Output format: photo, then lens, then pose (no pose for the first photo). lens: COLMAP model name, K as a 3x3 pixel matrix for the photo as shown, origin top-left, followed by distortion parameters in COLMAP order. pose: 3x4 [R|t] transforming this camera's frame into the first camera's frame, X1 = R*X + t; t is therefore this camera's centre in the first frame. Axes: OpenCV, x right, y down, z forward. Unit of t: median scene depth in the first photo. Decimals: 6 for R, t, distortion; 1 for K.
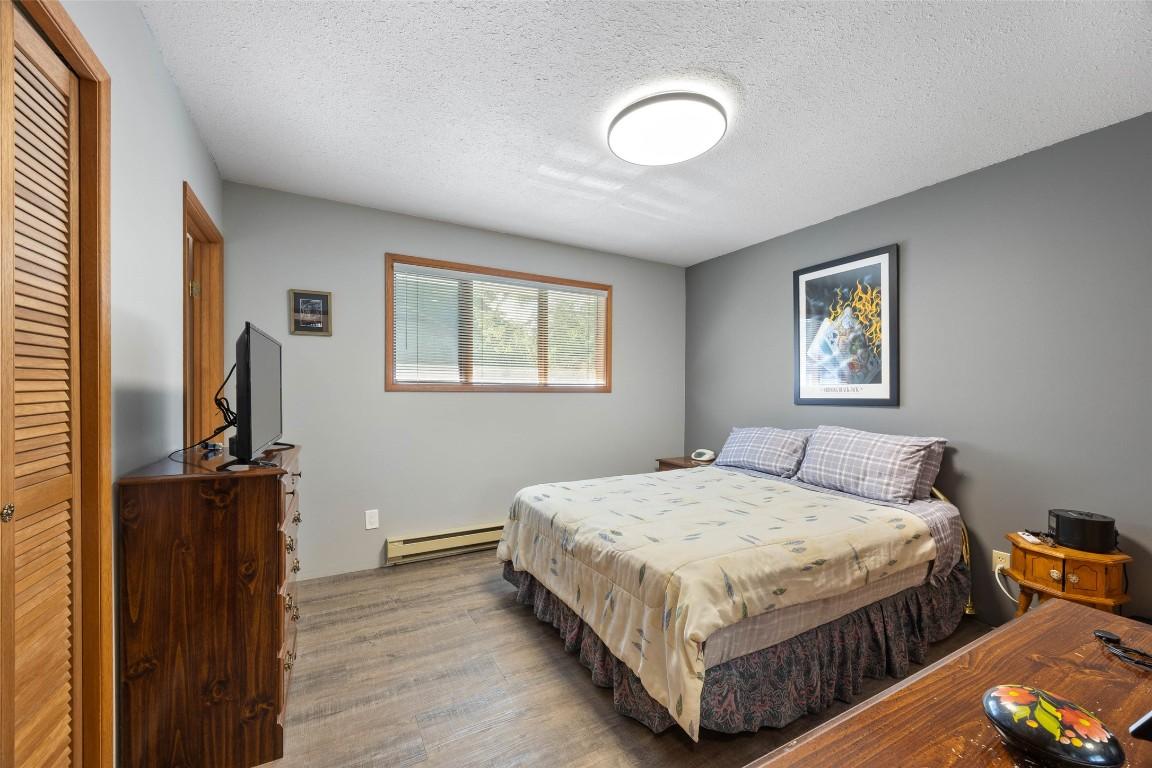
lens RADIAL K [[444.4, 0, 573.2], [0, 444.4, 390.1], [0, 0, 1]] dist [0.001007, -0.000035]
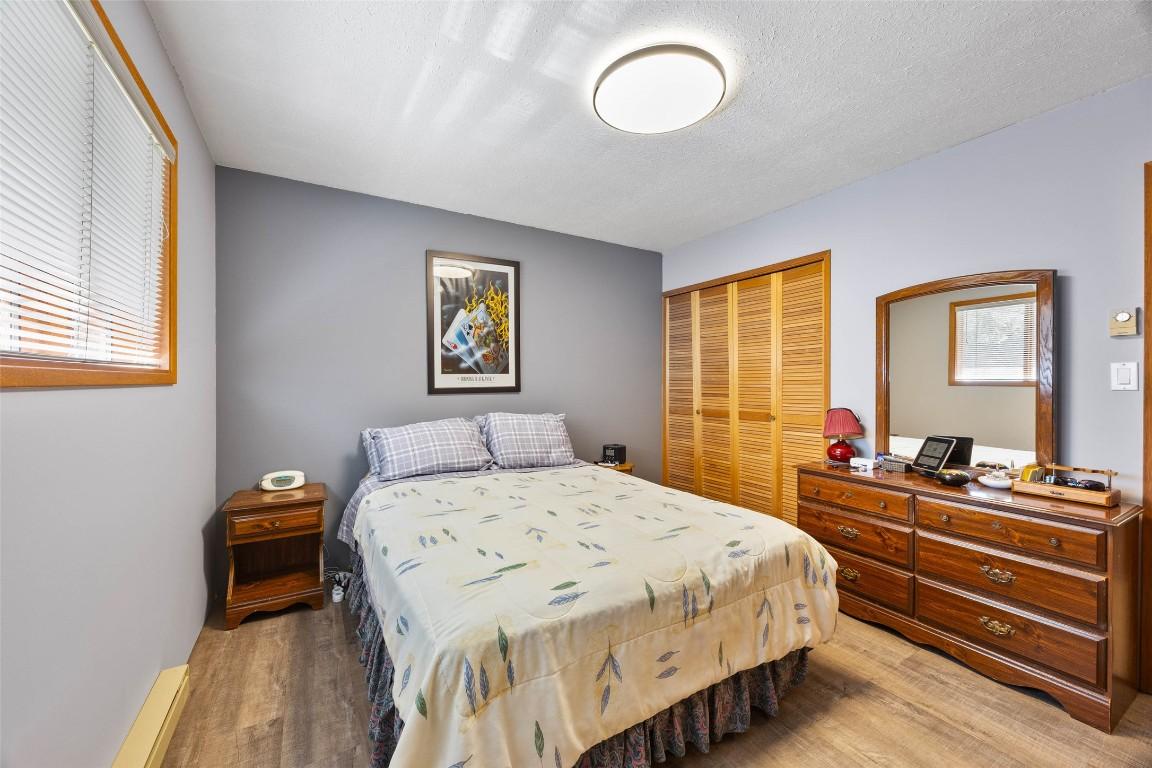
lens RADIAL K [[444.4, 0, 551.8], [0, 444.4, 380.6], [0, 0, 1]] dist [0.001007, -0.000035]
pose [[-0.021598, -0.006482, 0.999746, -0.500635], [-0.002290, 0.999977, 0.006434, -0.004395], [-0.999764, -0.002150, -0.021613, 0.892210]]
